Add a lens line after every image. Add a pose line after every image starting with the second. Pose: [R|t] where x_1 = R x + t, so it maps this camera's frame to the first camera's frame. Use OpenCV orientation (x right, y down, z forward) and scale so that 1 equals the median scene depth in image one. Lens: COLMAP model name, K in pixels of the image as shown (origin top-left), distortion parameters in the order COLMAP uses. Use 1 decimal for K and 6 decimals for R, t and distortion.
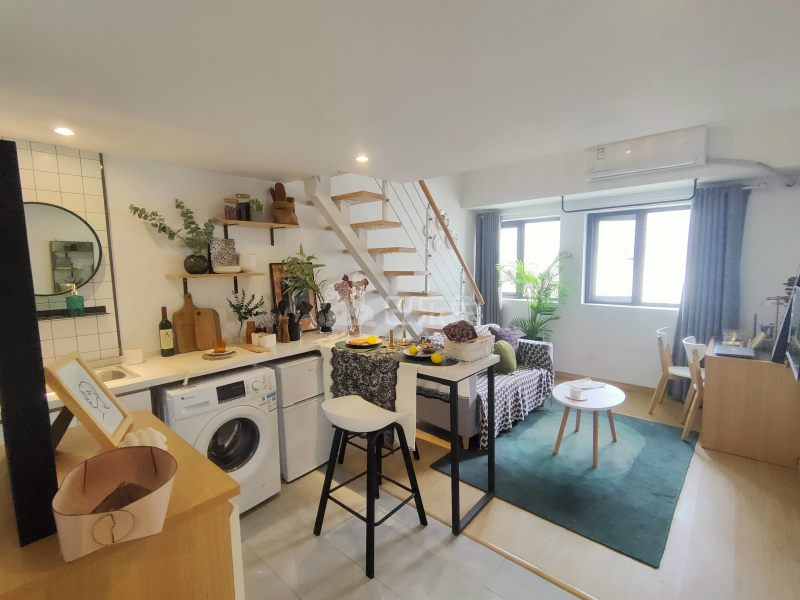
lens RADIAL K [[378.1, 0, 401.6], [0, 378.1, 302.8], [0, 0, 1]] dist [-0.002180, -0.000266]
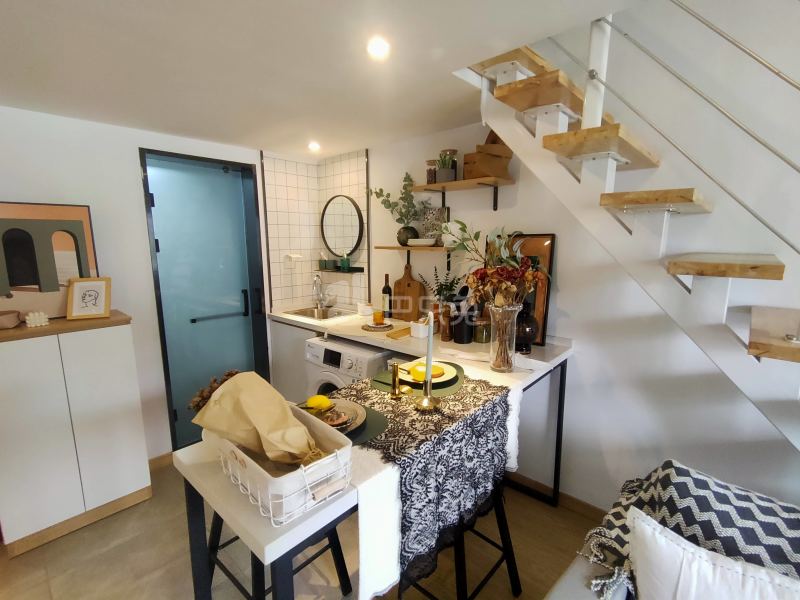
lens RADIAL K [[378.1, 0, 401.6], [0, 378.1, 302.8], [0, 0, 1]] dist [-0.002180, -0.000266]
pose [[-0.020243, 0.175797, -0.984218, 0.500081], [-0.103680, 0.978743, 0.176952, -0.109863], [0.994405, 0.105626, -0.001586, 1.048060]]
